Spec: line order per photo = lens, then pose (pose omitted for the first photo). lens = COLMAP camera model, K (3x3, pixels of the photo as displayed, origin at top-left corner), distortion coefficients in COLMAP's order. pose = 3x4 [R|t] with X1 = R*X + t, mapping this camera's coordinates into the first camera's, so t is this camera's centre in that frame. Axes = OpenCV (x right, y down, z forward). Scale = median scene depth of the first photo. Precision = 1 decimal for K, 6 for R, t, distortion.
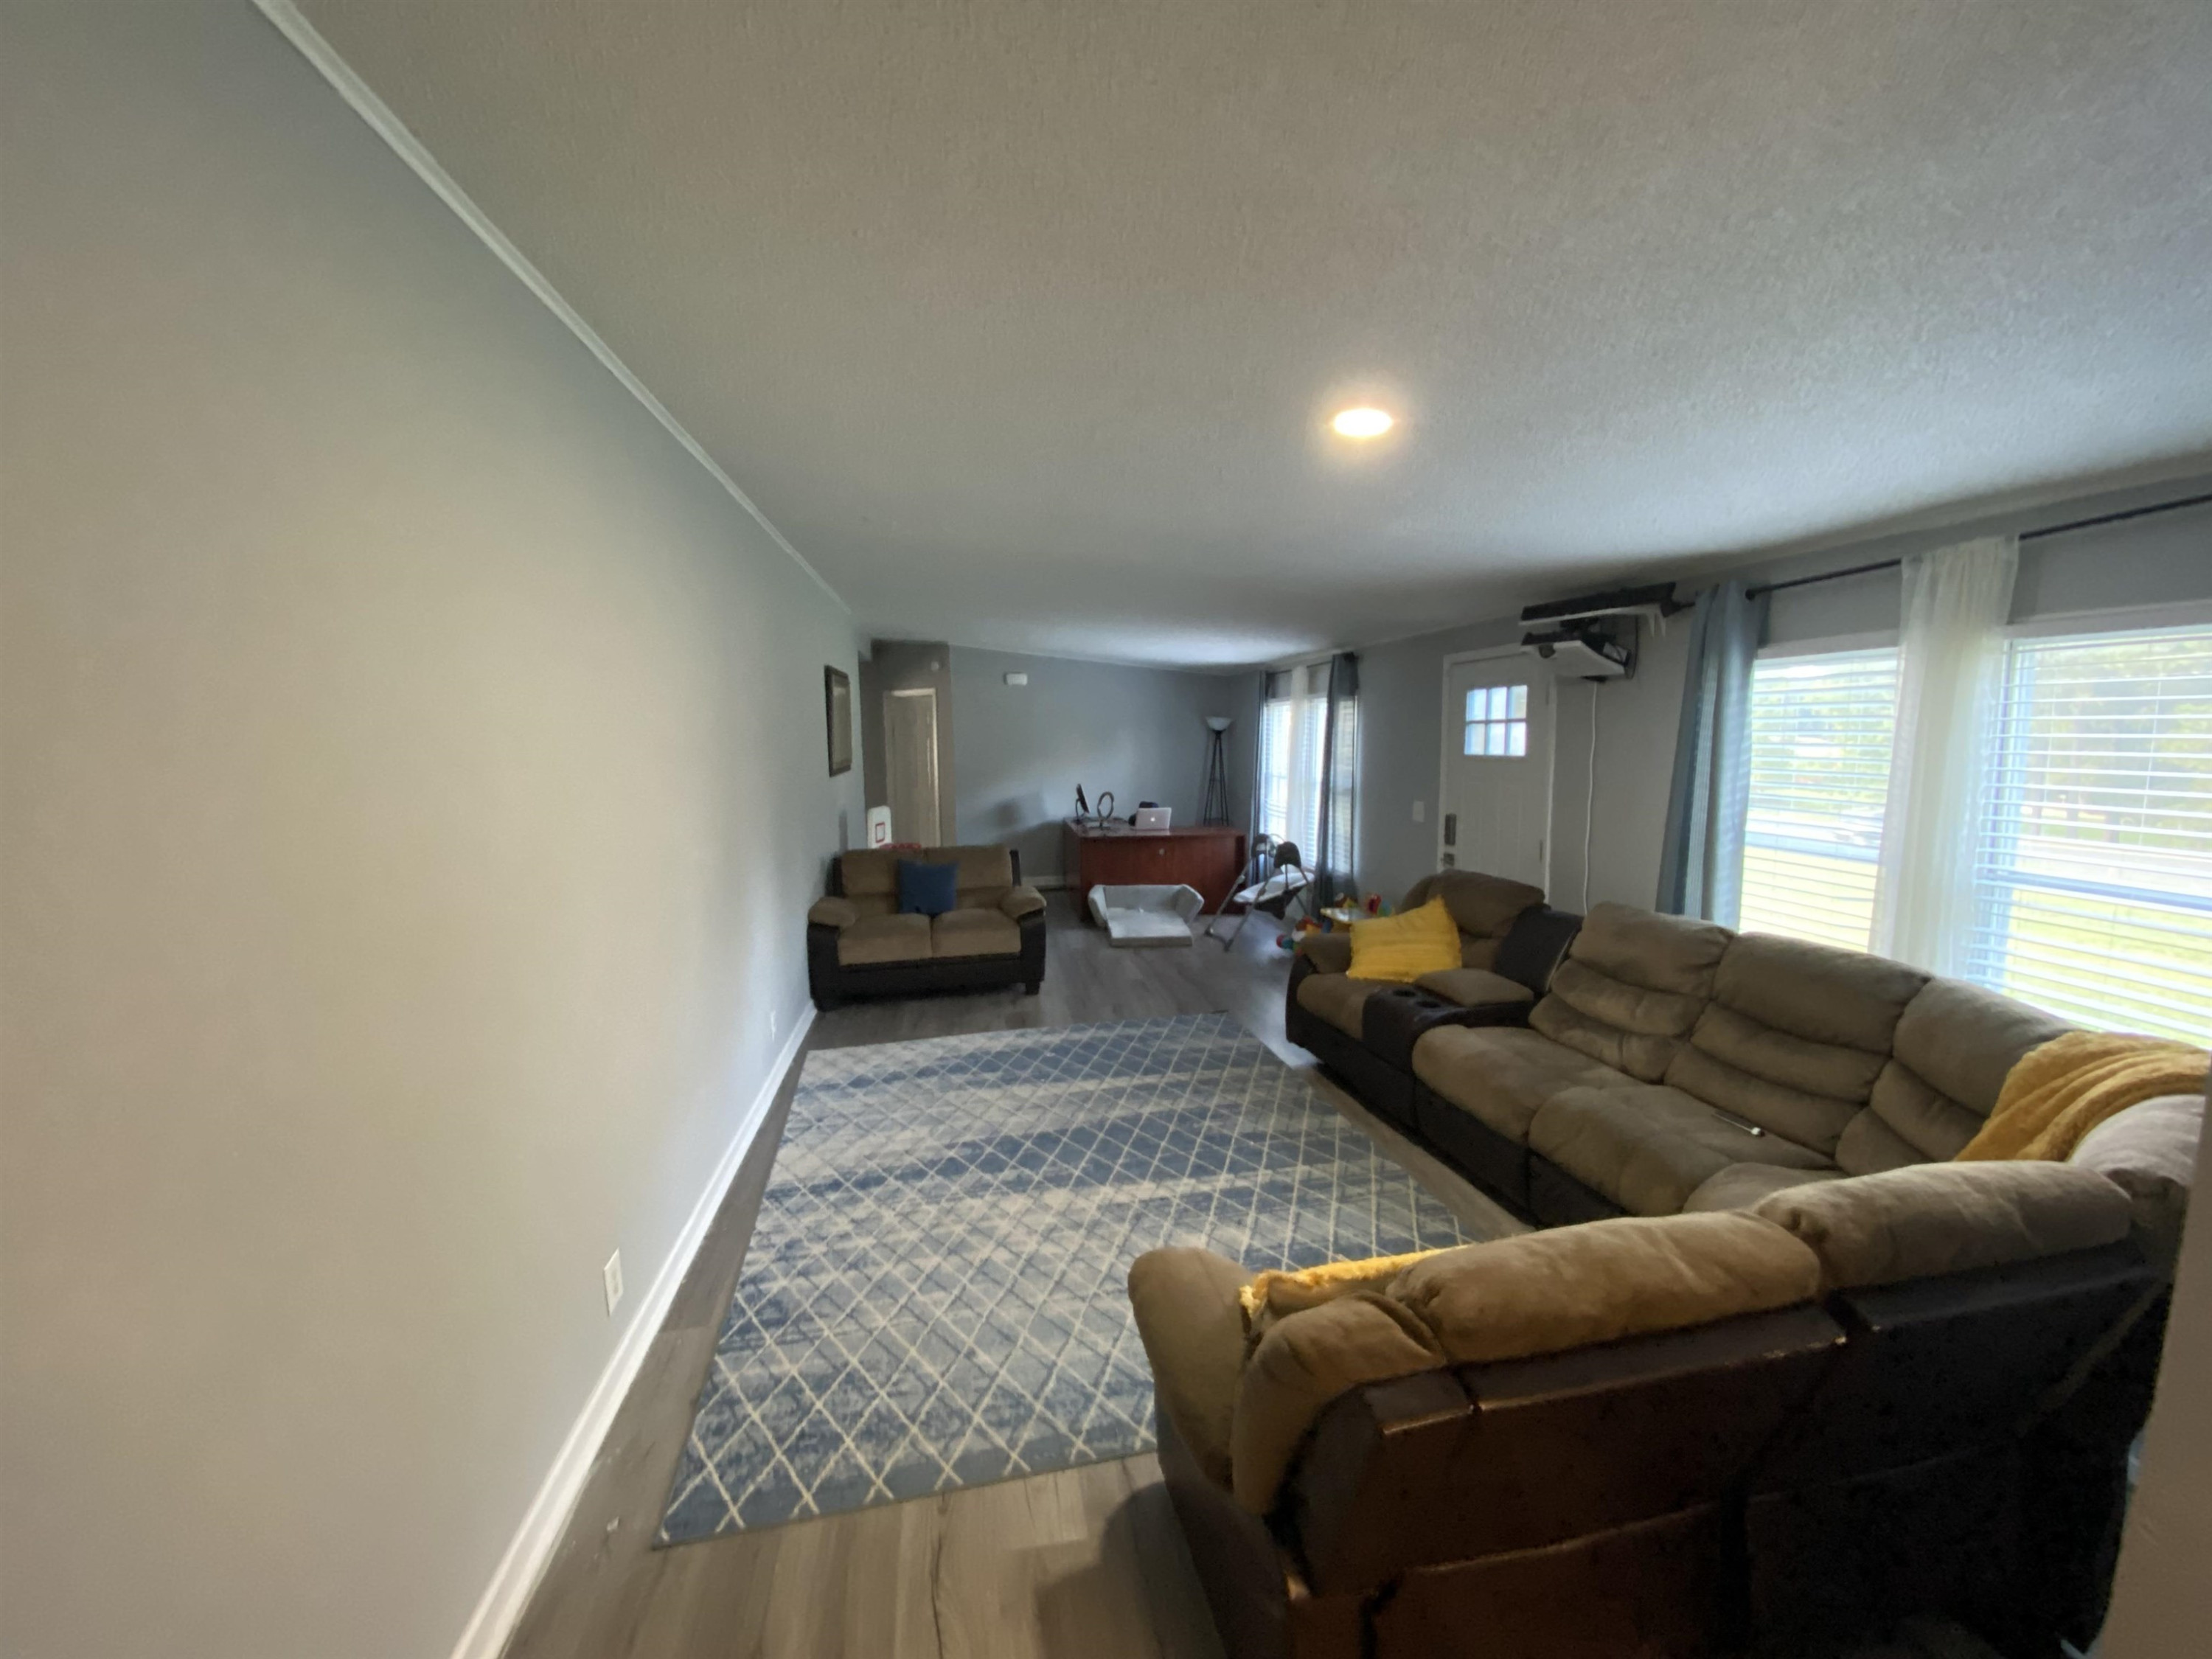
lens RADIAL K [[896.1, 0, 1084.3], [0, 896.1, 836.4], [0, 0, 1]] dist [-0.025891, -0.003636]
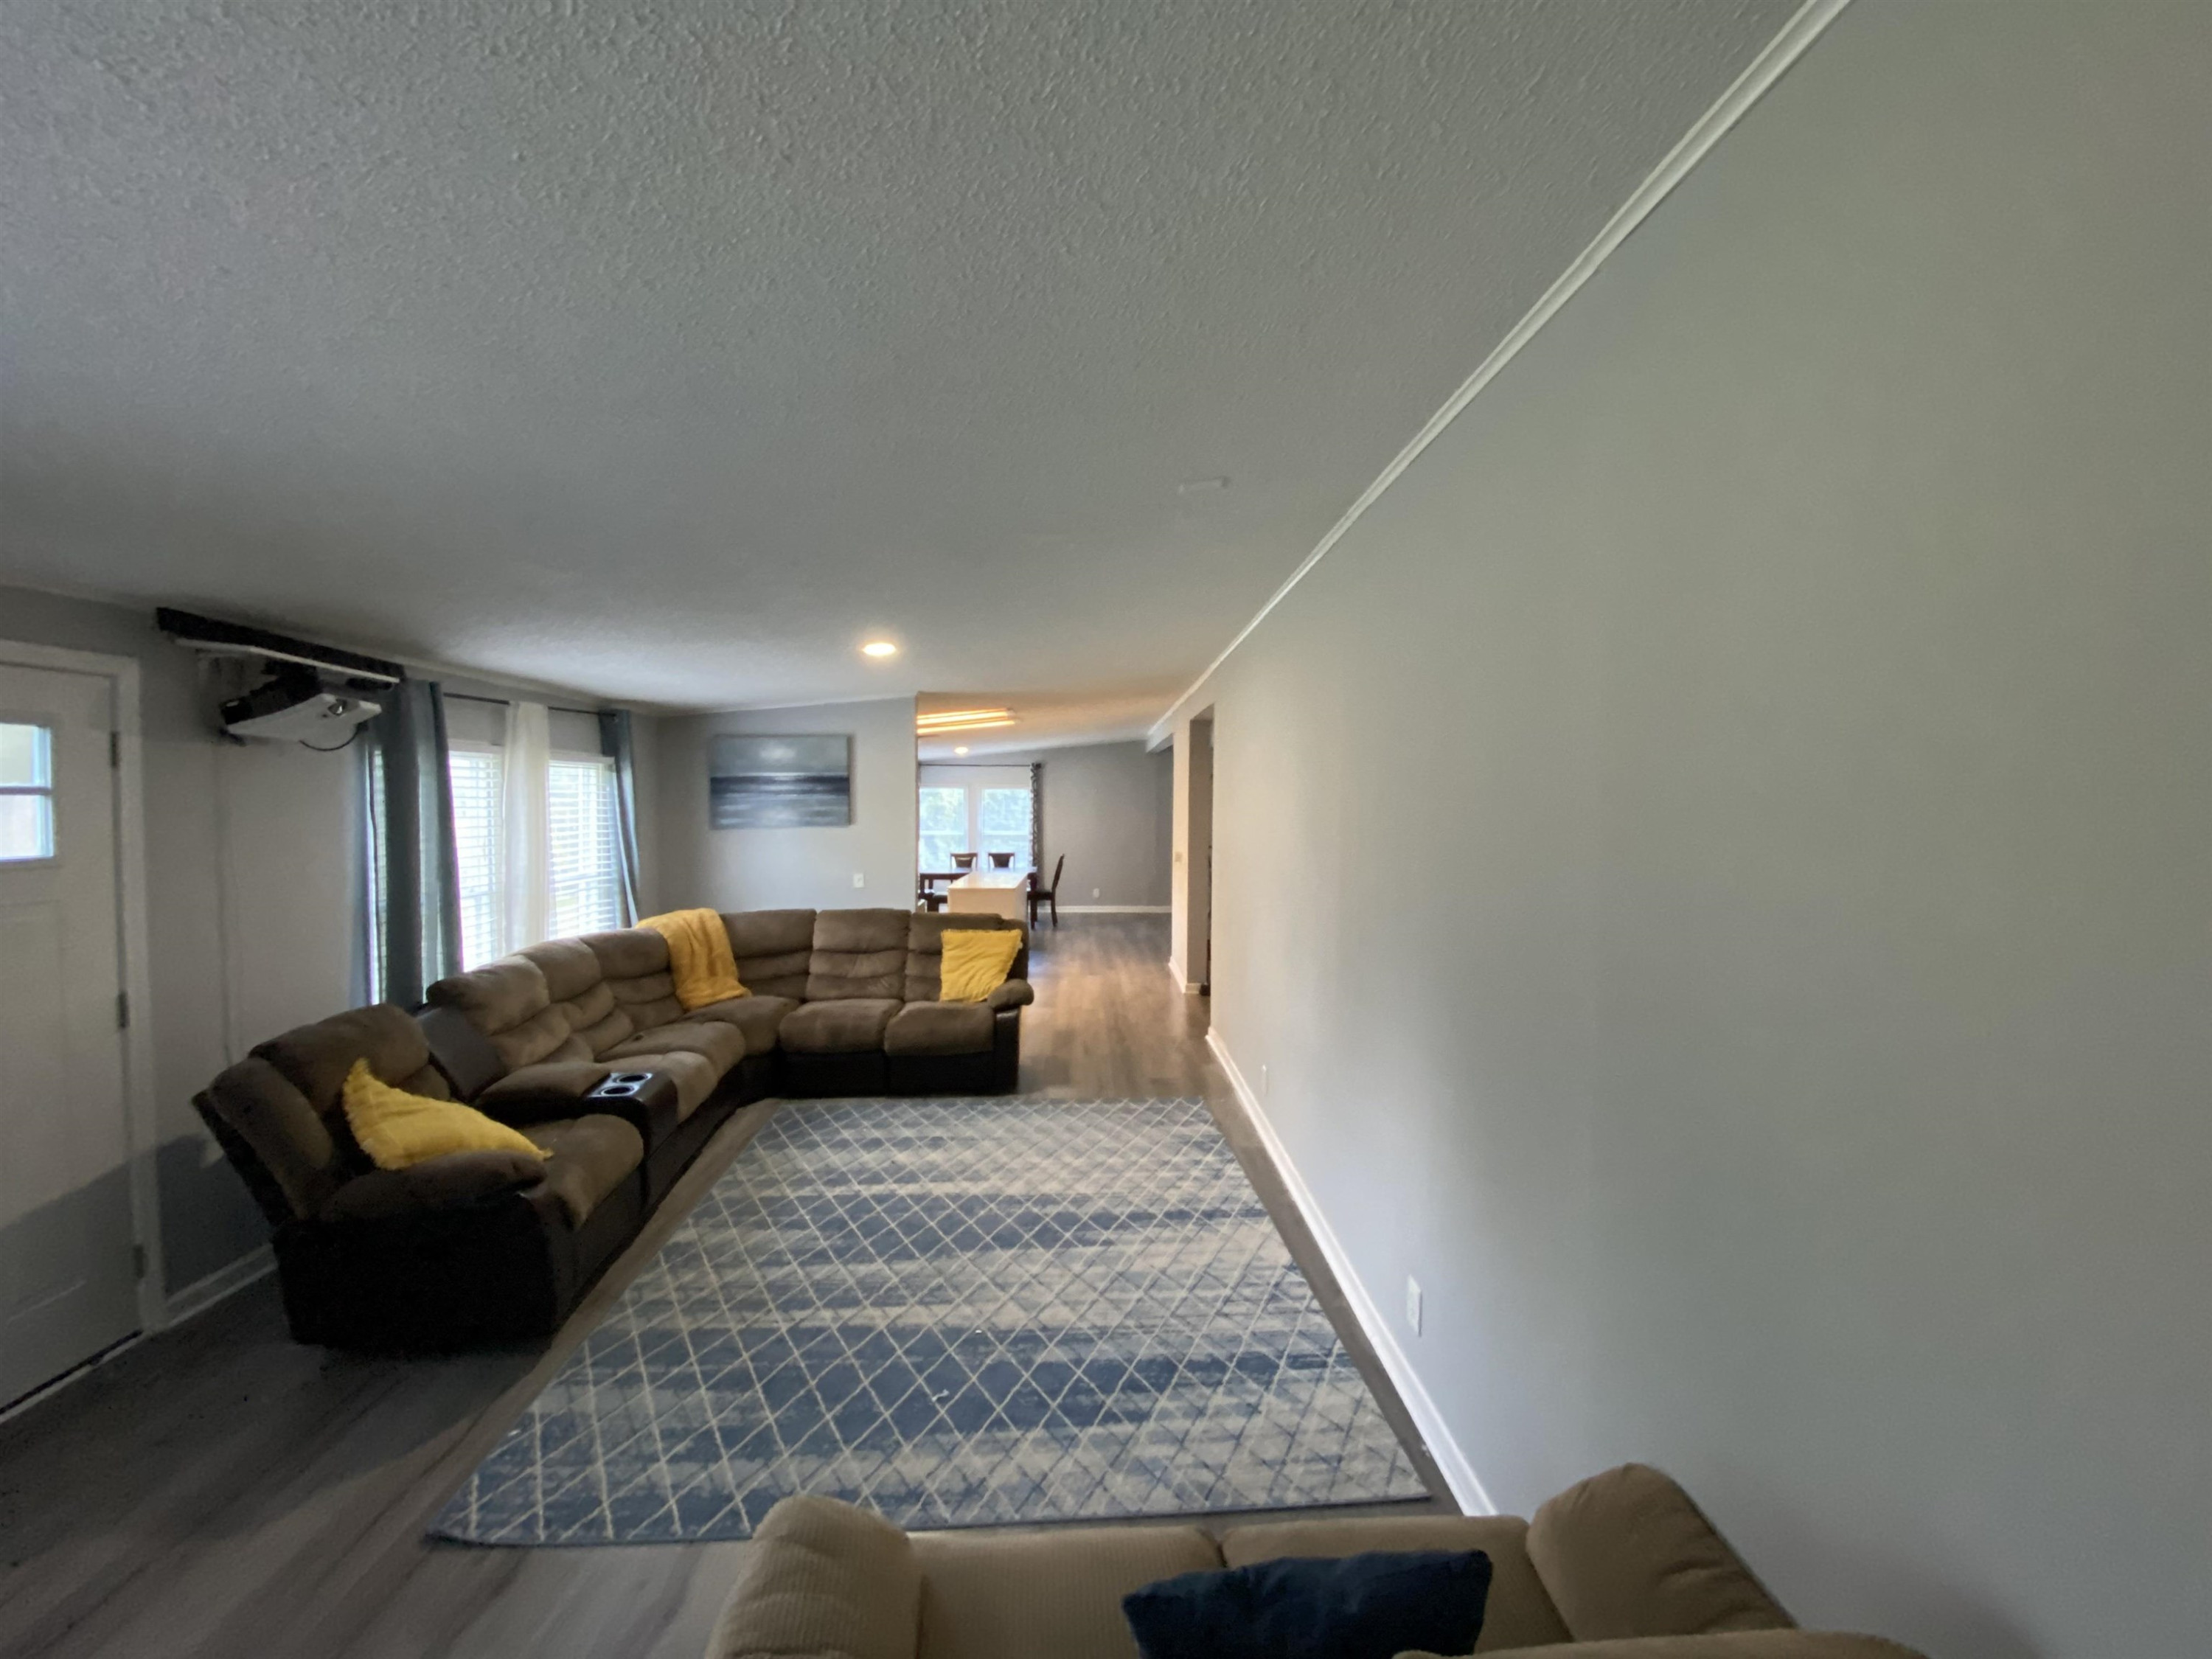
lens RADIAL K [[896.1, 0, 1098.0], [0, 896.1, 835.5], [0, 0, 1]] dist [-0.025891, -0.003636]
pose [[-0.992928, -0.005595, 0.118588, -0.260295], [0.012427, 0.988503, 0.150690, -0.234888], [-0.118068, 0.151098, -0.981442, 1.945232]]
